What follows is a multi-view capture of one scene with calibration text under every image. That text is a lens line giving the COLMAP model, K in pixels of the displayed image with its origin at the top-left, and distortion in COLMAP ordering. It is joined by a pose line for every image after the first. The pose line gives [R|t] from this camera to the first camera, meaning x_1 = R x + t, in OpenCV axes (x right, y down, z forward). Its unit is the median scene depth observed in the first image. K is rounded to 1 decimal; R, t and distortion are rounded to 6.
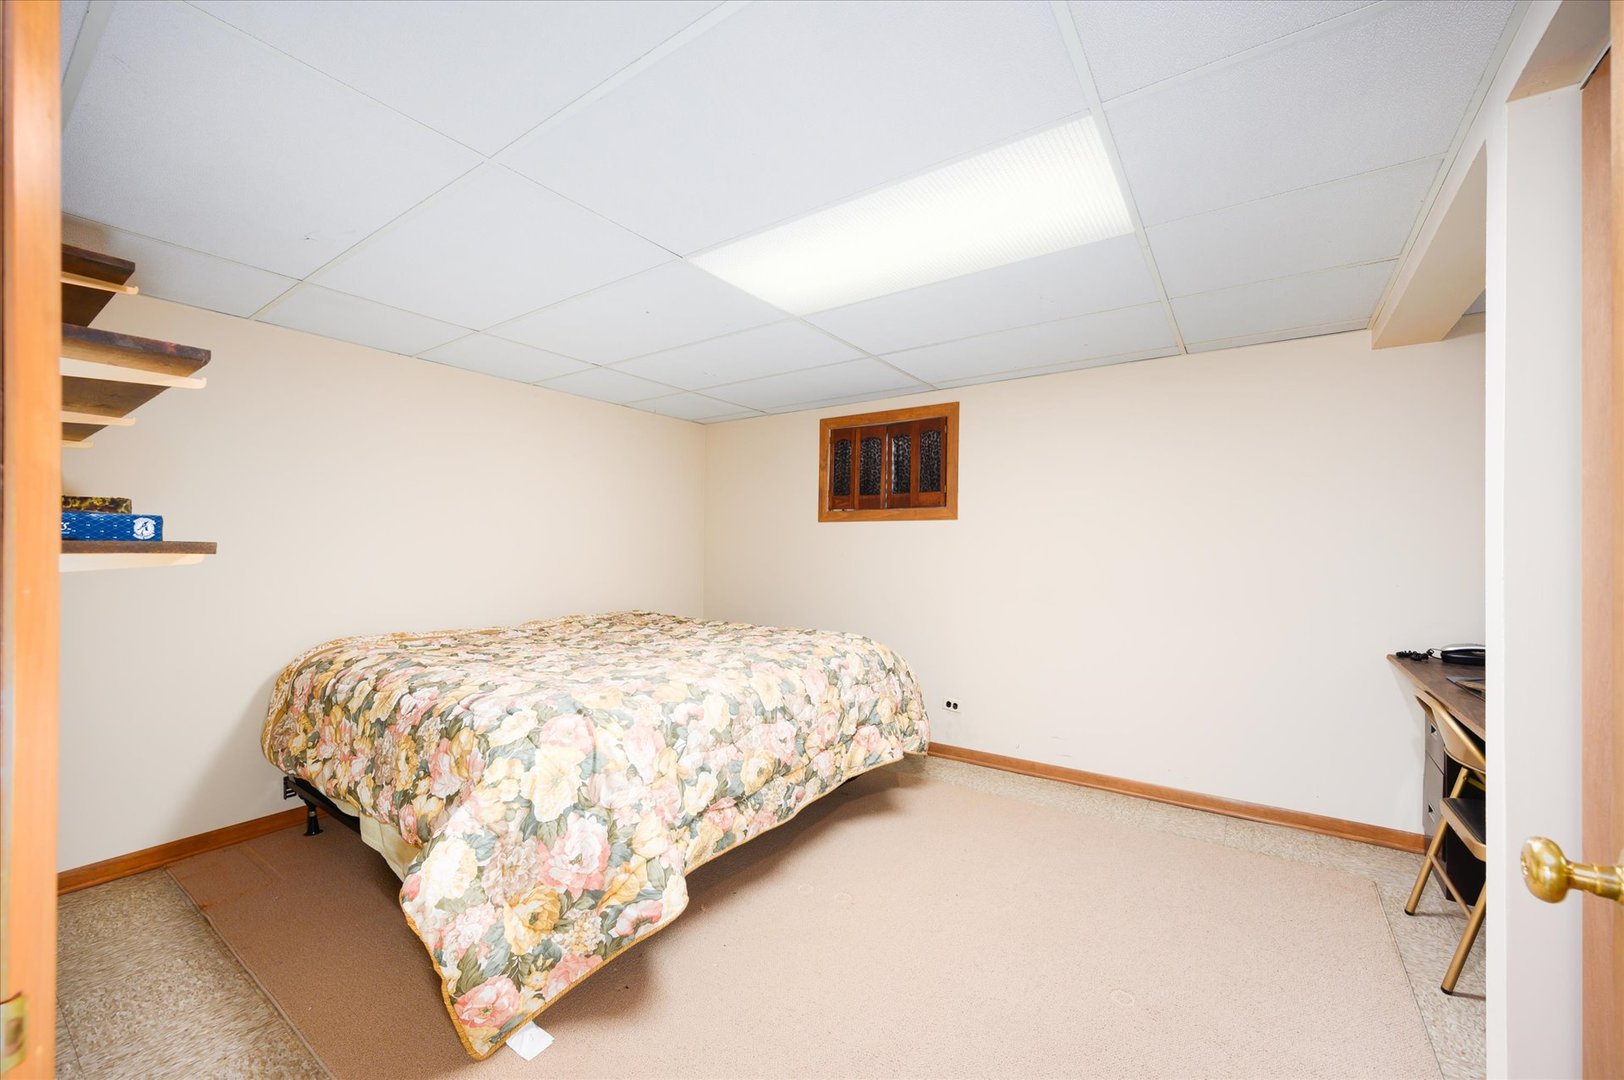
lens RADIAL K [[653.3, 0, 809.6], [0, 653.3, 544.8], [0, 0, 1]] dist [0.000429, 0.000061]
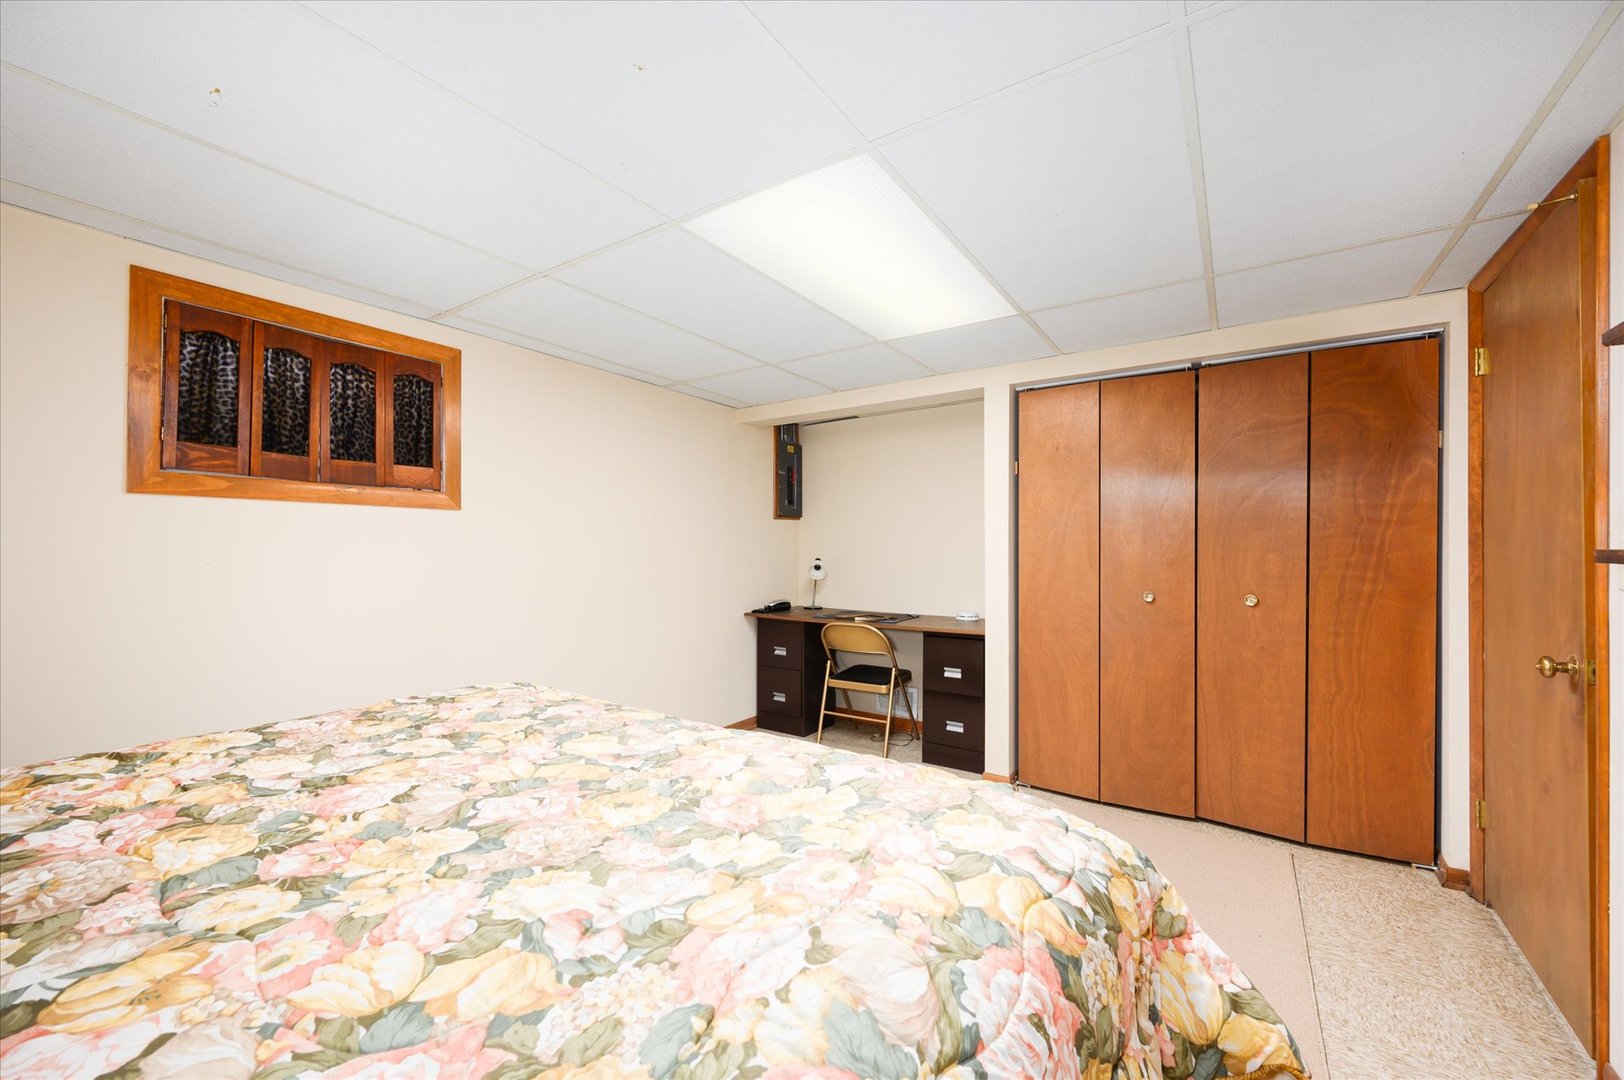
lens RADIAL K [[653.3, 0, 811.8], [0, 653.3, 542.6], [0, 0, 1]] dist [0.000429, 0.000061]
pose [[-0.040114, 0.004091, 0.999187, -0.483005], [-0.005169, 0.999977, -0.004302, -0.000588], [-0.999182, -0.005337, -0.040092, 0.581619]]
